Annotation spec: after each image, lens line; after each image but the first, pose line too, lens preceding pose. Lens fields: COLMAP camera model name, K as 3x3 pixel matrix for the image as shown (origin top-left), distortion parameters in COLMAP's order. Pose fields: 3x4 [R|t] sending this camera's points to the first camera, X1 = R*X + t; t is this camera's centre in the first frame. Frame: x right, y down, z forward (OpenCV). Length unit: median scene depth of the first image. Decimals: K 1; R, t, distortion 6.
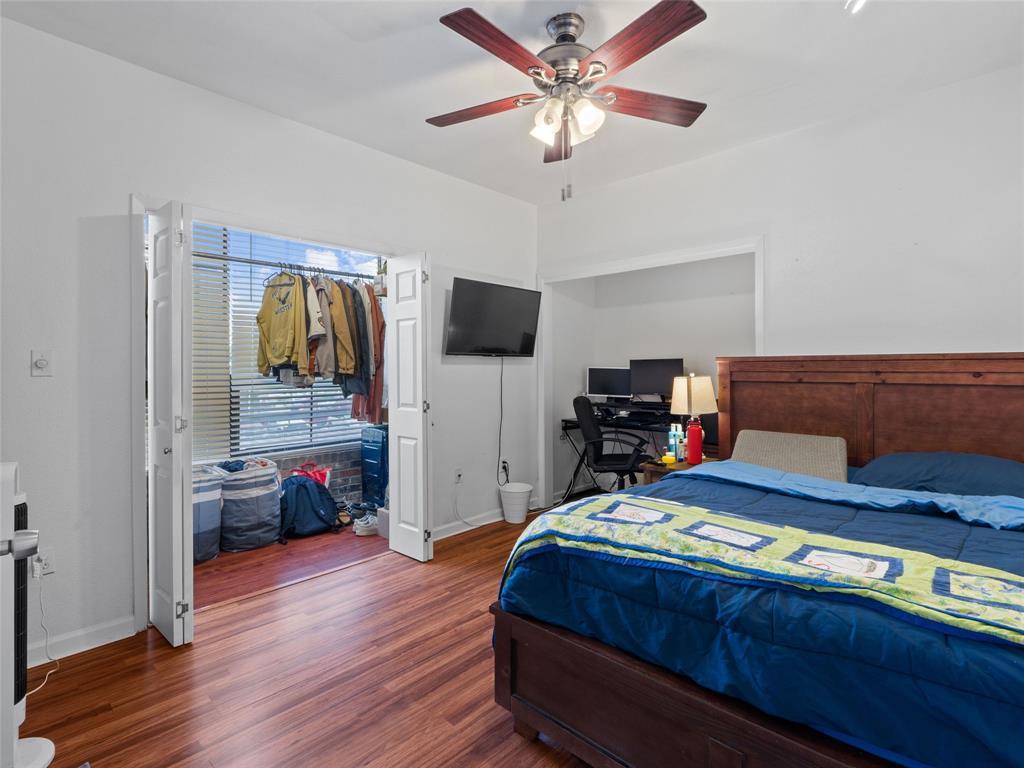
lens RADIAL K [[495.4, 0, 510.0], [0, 495.4, 371.7], [0, 0, 1]] dist [-0.003995, -0.000065]
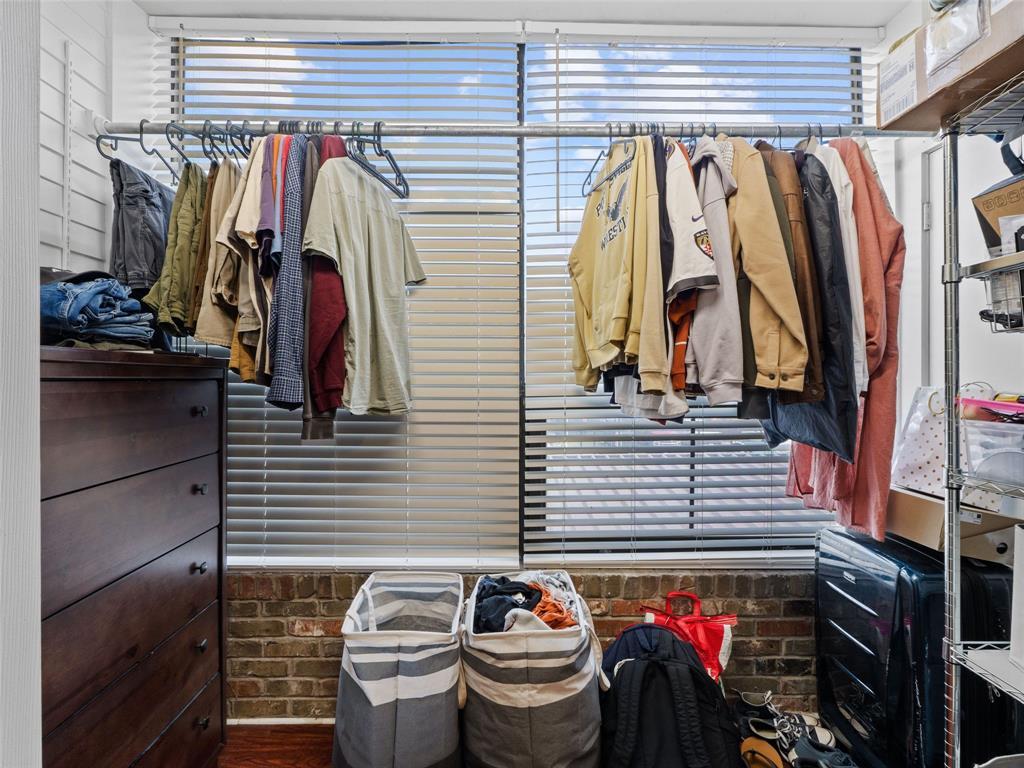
lens RADIAL K [[495.4, 0, 510.0], [0, 495.4, 371.7], [0, 0, 1]] dist [-0.003995, -0.000065]
pose [[0.703441, -0.007518, -0.710714, -0.221657], [-0.007264, 0.999816, -0.017766, -0.000631], [0.710716, 0.017660, 0.703257, 0.637851]]
